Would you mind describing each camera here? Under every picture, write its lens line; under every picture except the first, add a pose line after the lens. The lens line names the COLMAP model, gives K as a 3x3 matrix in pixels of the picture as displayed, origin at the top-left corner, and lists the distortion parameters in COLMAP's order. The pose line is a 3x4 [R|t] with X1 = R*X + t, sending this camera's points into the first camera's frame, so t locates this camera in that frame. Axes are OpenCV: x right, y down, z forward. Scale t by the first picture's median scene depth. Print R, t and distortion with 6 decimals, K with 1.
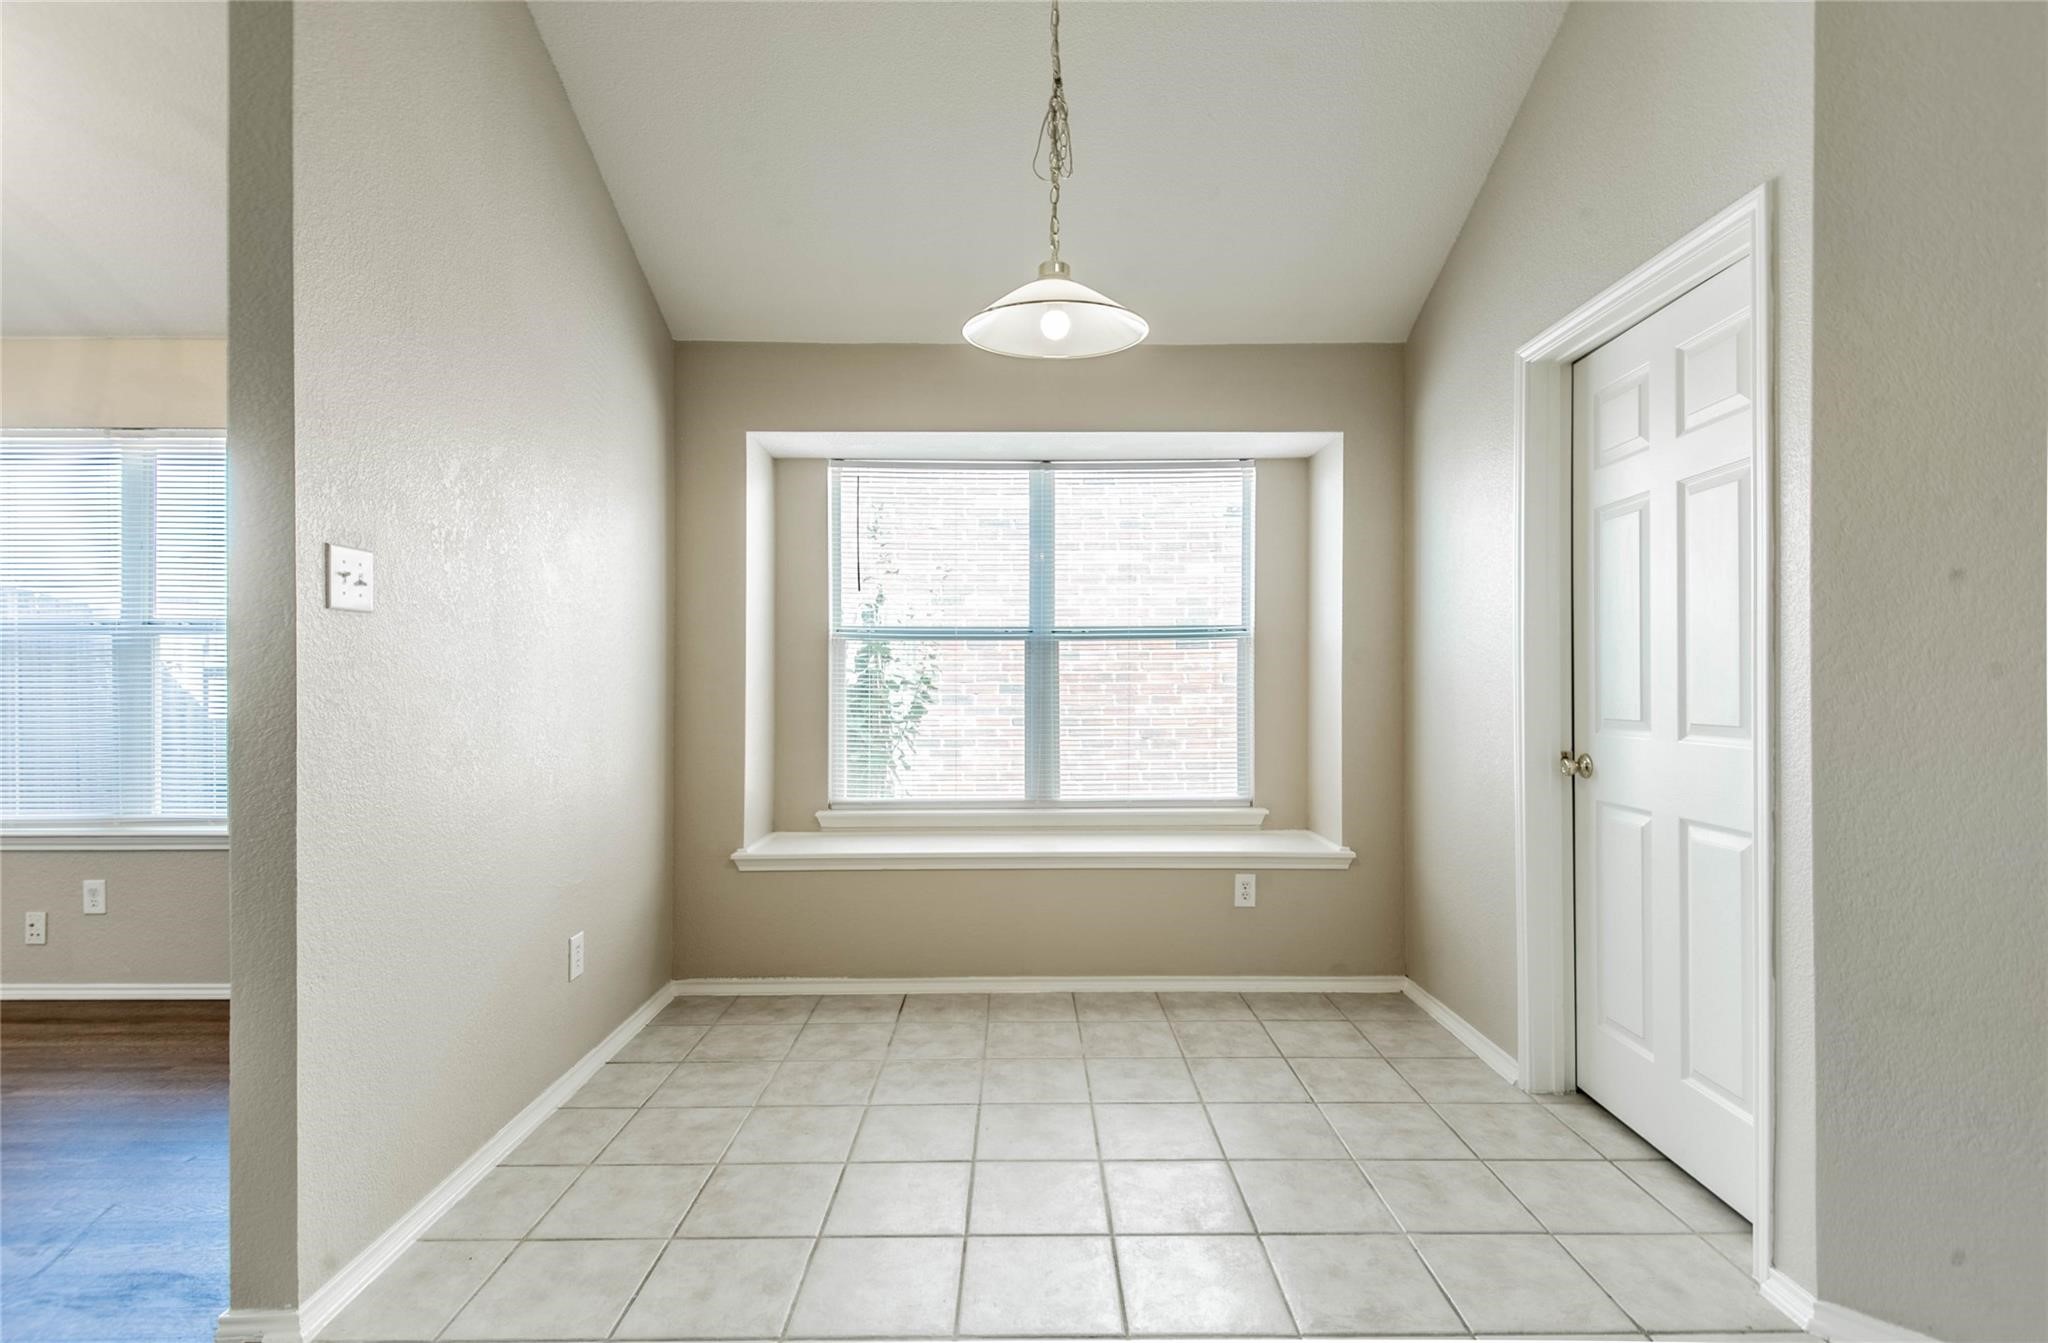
lens RADIAL K [[953.5, 0, 1032.6], [0, 953.5, 680.0], [0, 0, 1]] dist [0.044933, -0.028343]
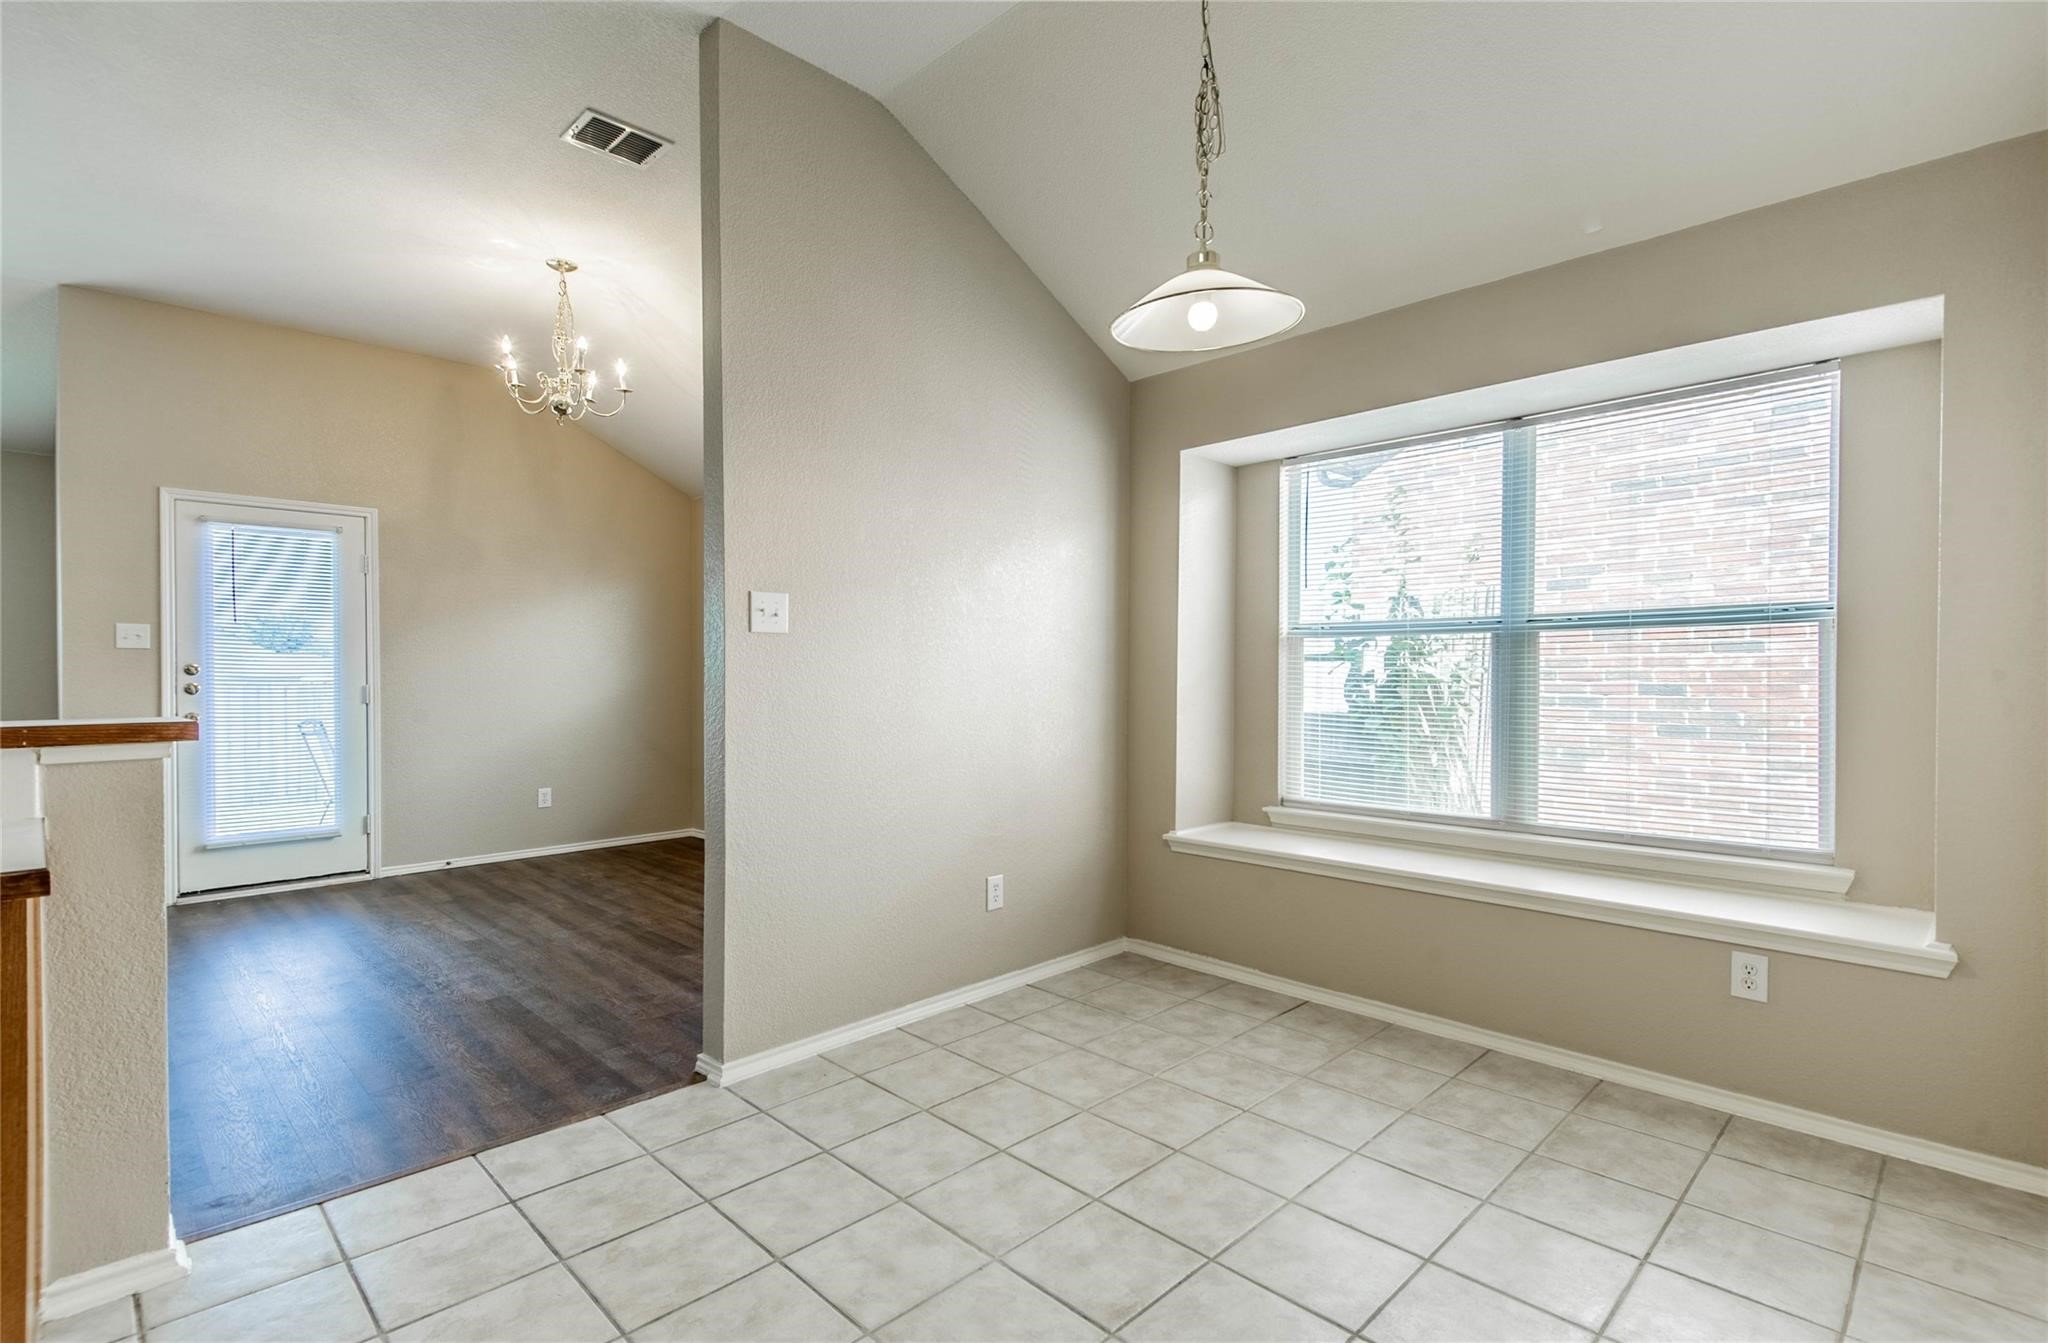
lens RADIAL K [[953.5, 0, 1032.6], [0, 953.5, 680.0], [0, 0, 1]] dist [0.044933, -0.028343]
pose [[0.701119, 0.006837, -0.713012, 0.368142], [-0.003284, 0.999974, 0.006358, -0.003663], [0.713037, -0.002116, 0.701123, 0.116664]]
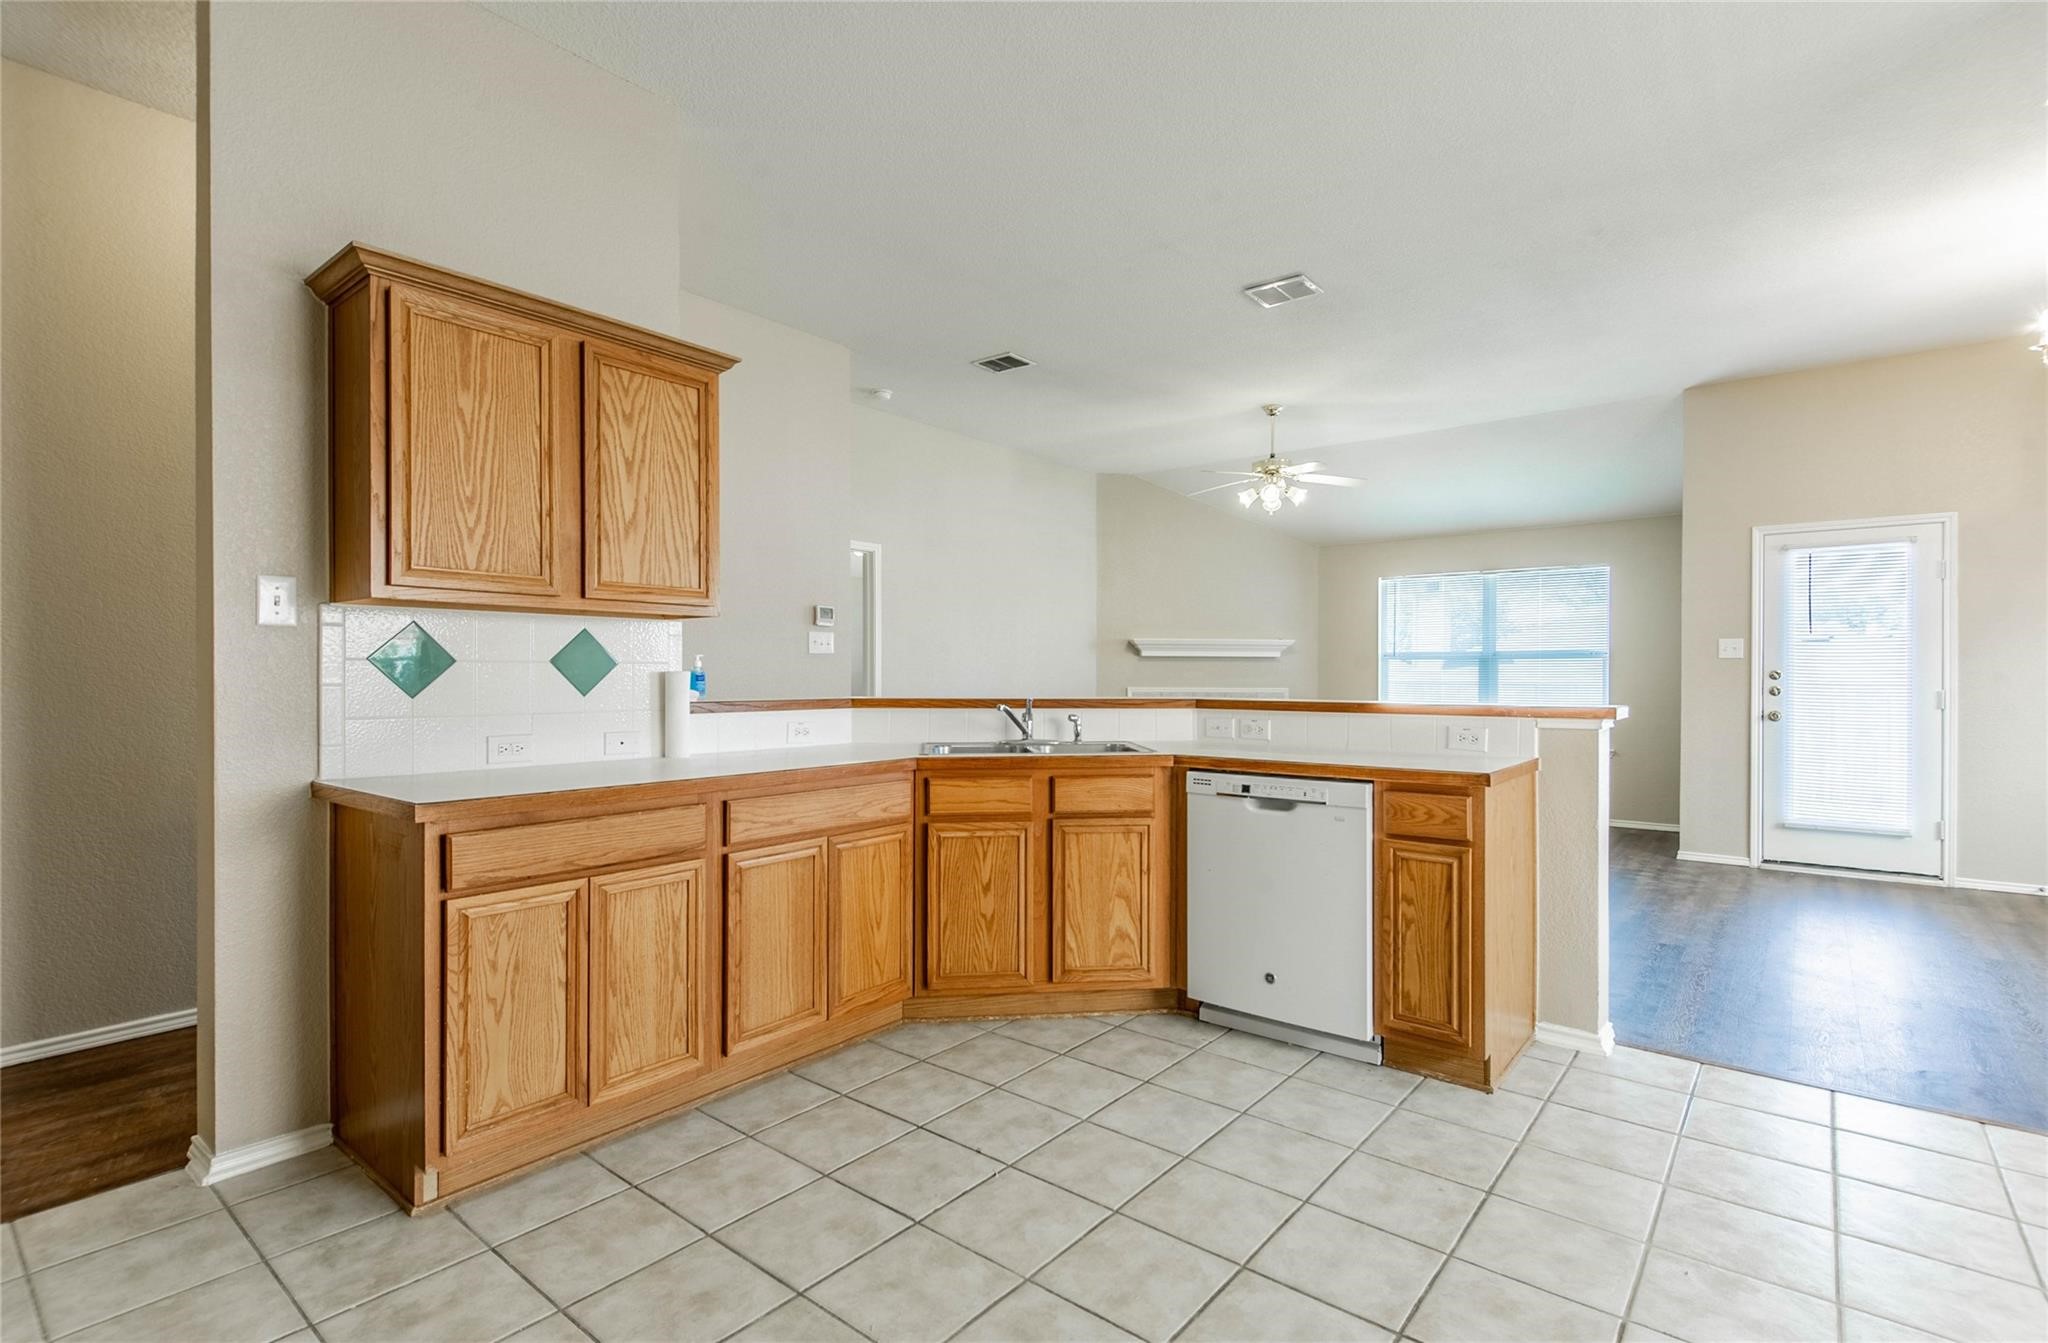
lens RADIAL K [[953.5, 0, 1032.6], [0, 953.5, 680.0], [0, 0, 1]] dist [0.044933, -0.028343]
pose [[-0.634335, 0.002559, -0.773054, 0.634567], [-0.005564, 0.999954, 0.007876, -0.003255], [0.773038, 0.009298, -0.634291, 0.306226]]
